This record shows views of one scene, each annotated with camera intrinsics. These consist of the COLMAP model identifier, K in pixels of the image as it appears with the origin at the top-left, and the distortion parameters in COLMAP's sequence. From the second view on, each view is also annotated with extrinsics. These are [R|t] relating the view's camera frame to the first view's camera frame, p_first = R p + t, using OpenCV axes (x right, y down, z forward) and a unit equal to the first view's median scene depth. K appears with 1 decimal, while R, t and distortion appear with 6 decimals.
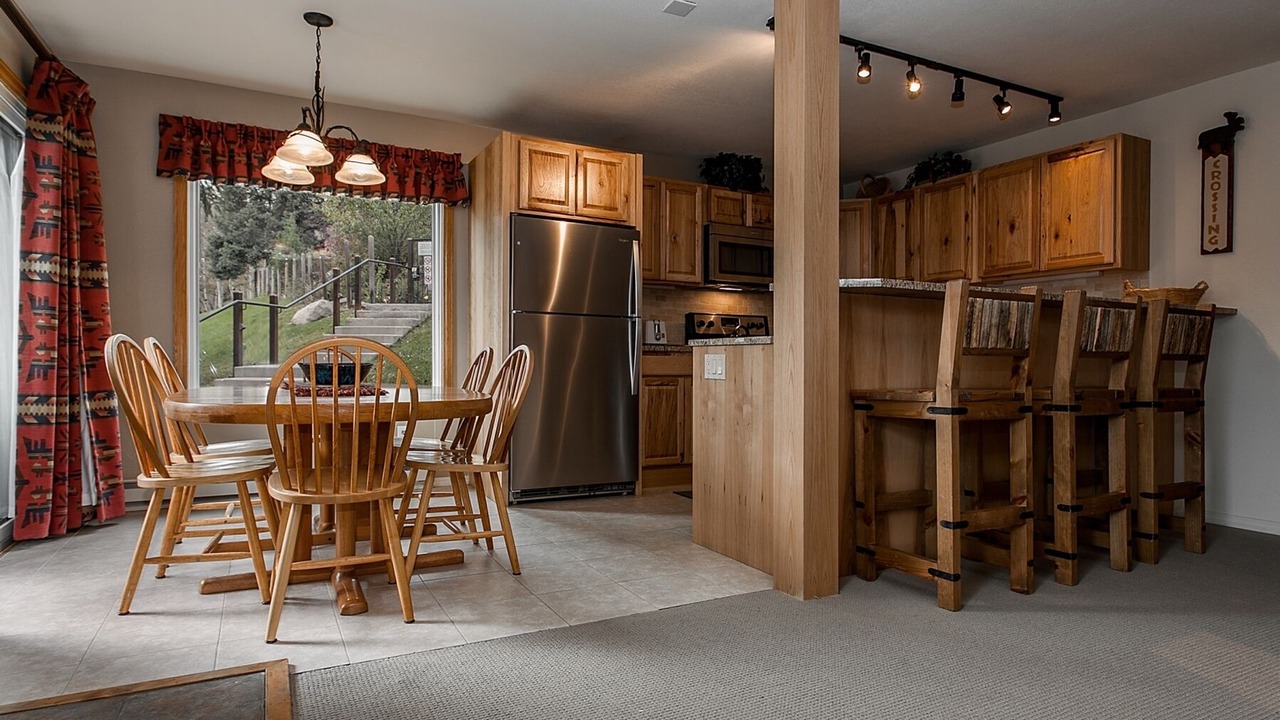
lens RADIAL K [[613.1, 0, 656.7], [0, 613.1, 358.9], [0, 0, 1]] dist [-0.002032, 0.000078]
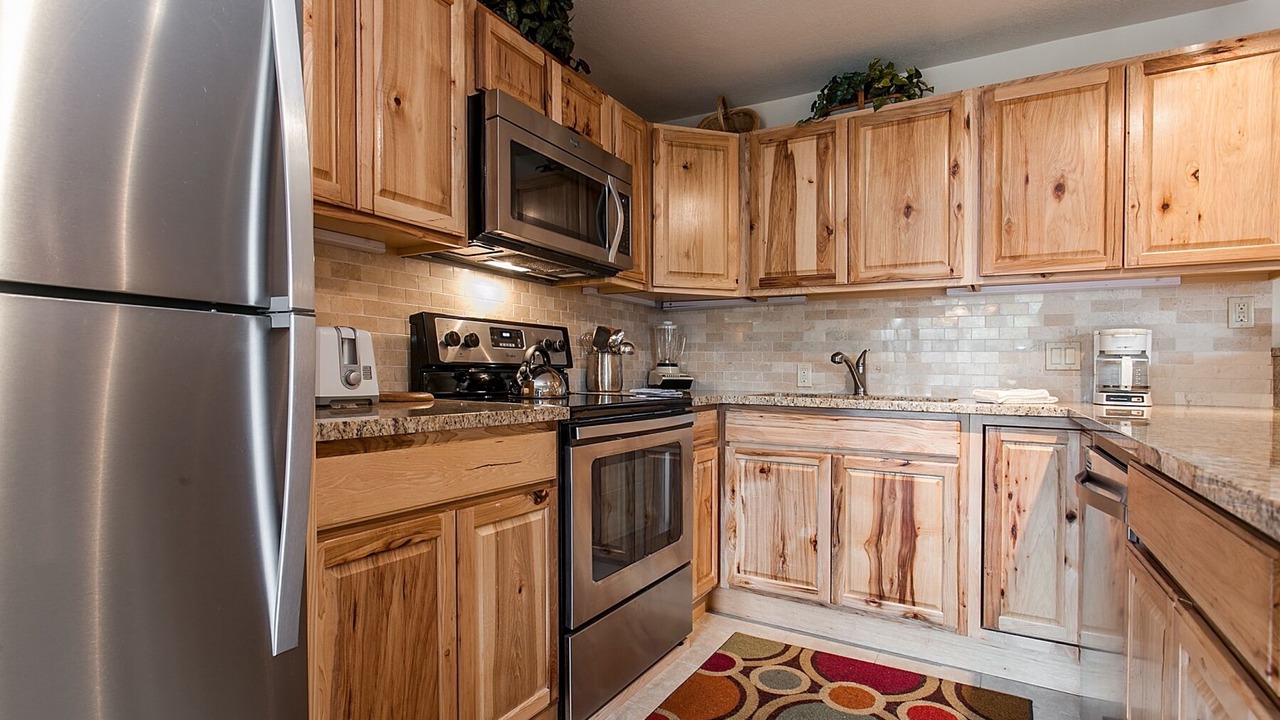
lens RADIAL K [[601.4, 0, 641.5], [0, 601.4, 390.4], [0, 0, 1]] dist [-0.012100, 0.000520]
pose [[0.860358, -0.011058, 0.509570, -0.028653], [-0.004113, 0.999581, 0.028637, -0.037560], [-0.509674, -0.026734, 0.859952, 0.620056]]
